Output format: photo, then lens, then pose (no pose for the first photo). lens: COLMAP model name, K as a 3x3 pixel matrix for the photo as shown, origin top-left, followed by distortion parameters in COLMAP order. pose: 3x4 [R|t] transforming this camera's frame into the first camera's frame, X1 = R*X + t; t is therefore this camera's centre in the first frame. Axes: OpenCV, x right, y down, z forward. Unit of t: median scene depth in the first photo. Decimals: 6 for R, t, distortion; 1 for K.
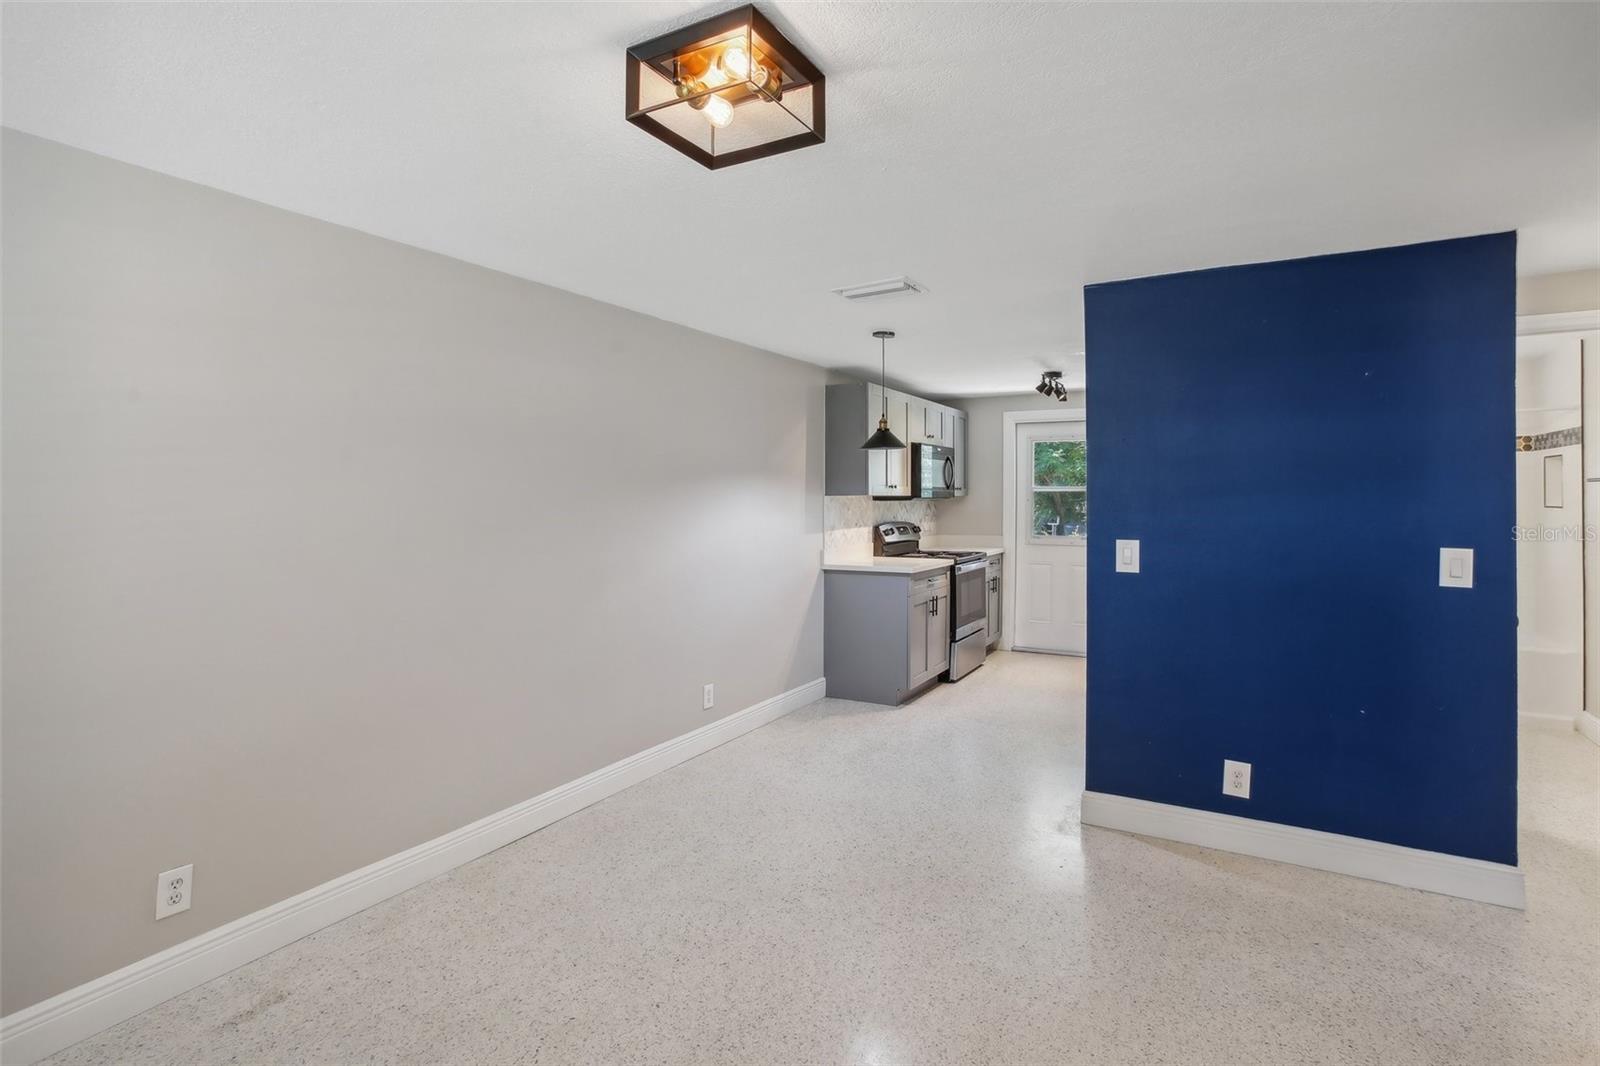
lens RADIAL K [[764.9, 0, 797.5], [0, 764.9, 477.1], [0, 0, 1]] dist [-0.042390, 0.017864]
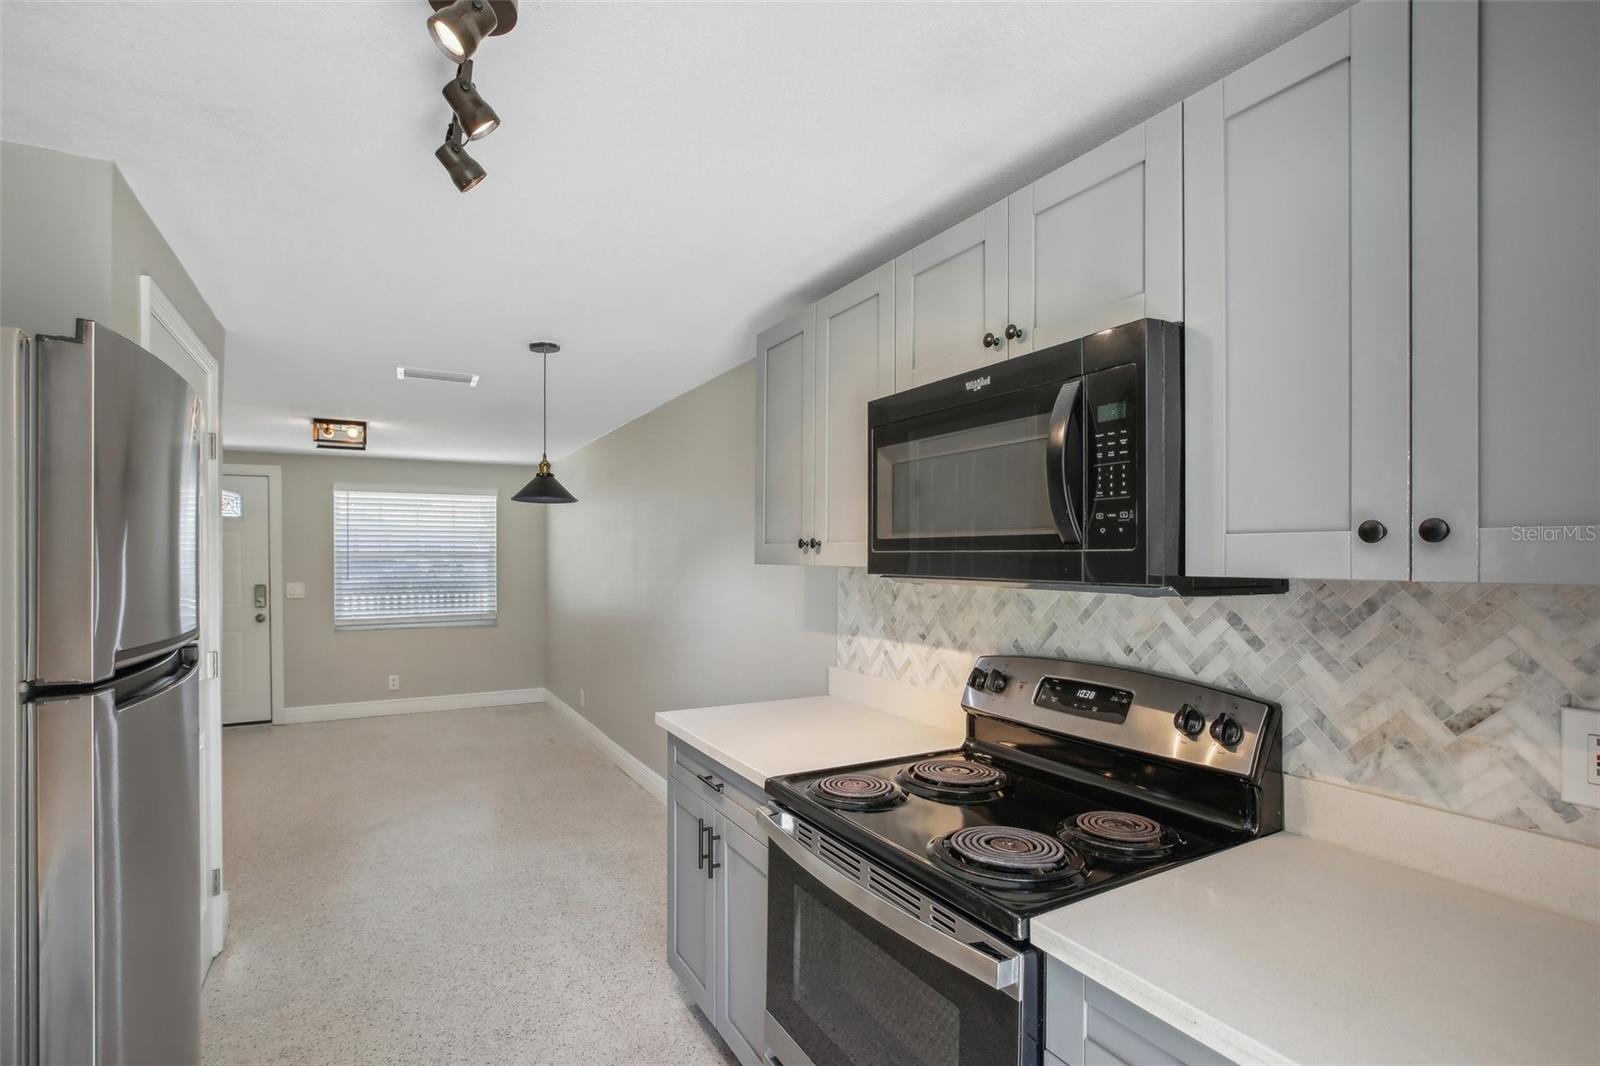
lens RADIAL K [[764.9, 0, 819.6], [0, 764.9, 561.3], [0, 0, 1]] dist [-0.042390, 0.017864]
pose [[-0.475943, 0.006525, -0.879452, 0.468762], [0.024790, 0.999675, -0.005999, 0.023611], [0.879127, -0.024657, -0.475950, 1.171907]]
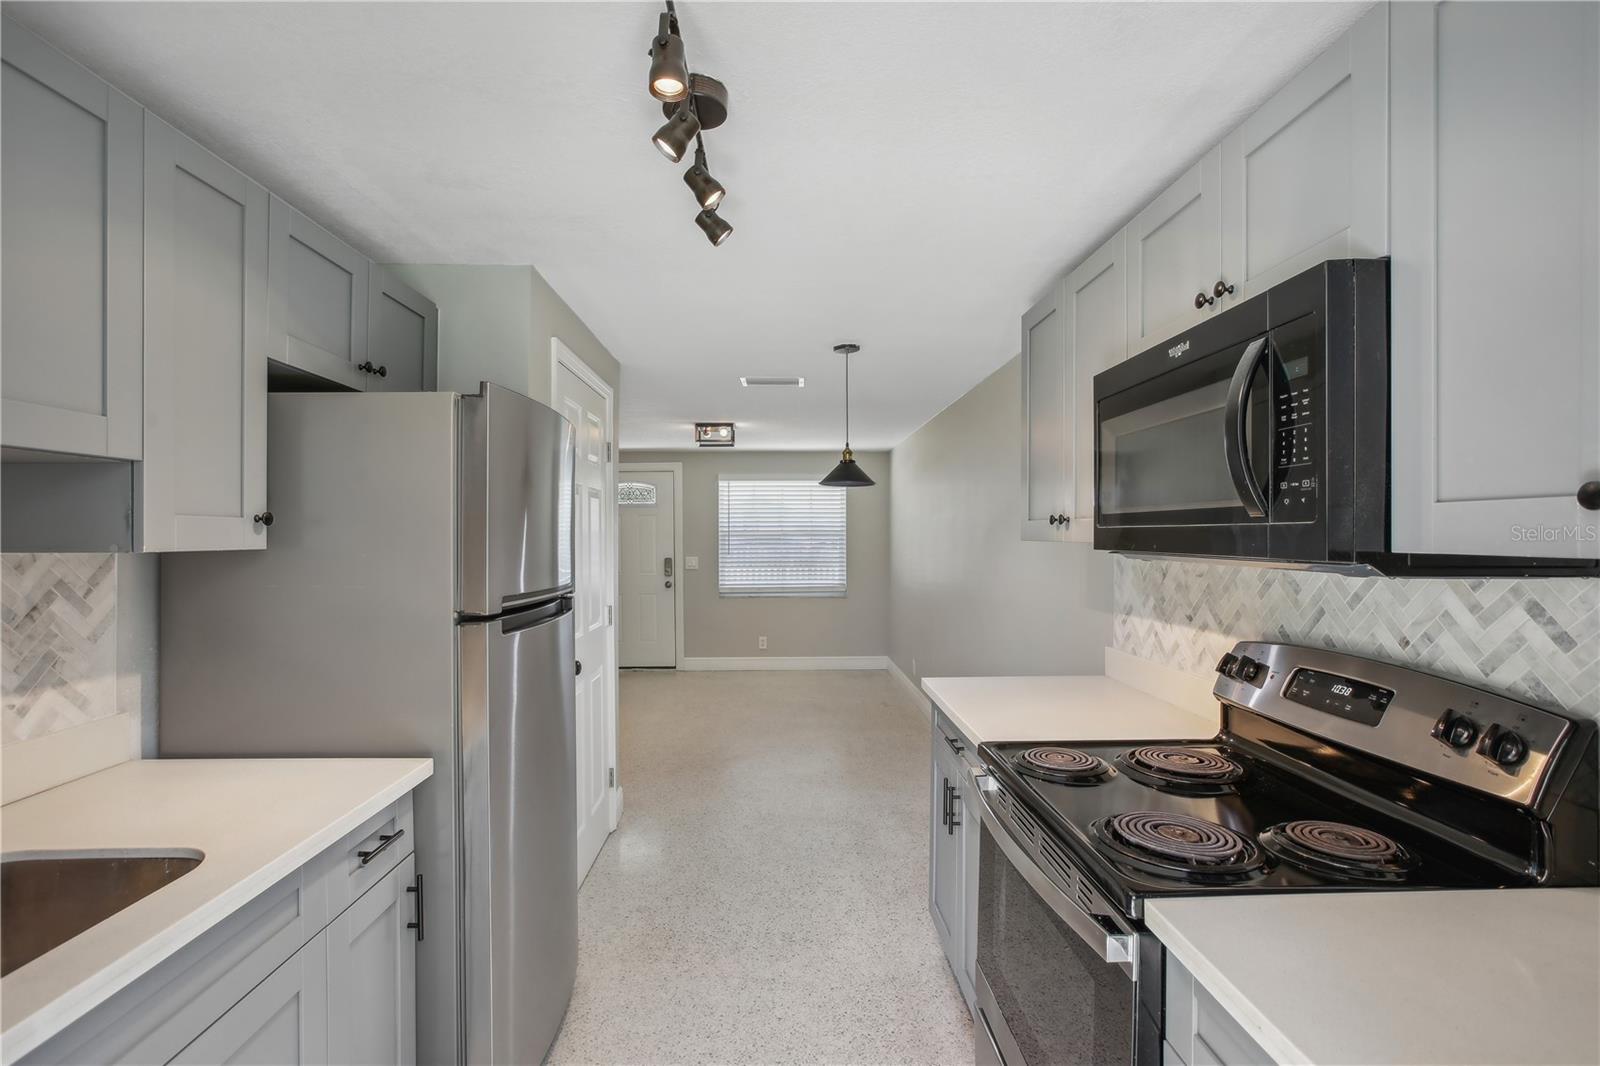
lens RADIAL K [[764.9, 0, 798.2], [0, 764.9, 540.6], [0, 0, 1]] dist [-0.042390, 0.017864]
pose [[-0.841800, 0.007224, -0.539741, 0.449114], [0.018753, 0.999698, -0.015867, 0.026410], [0.539464, -0.023478, -0.841681, 1.237918]]
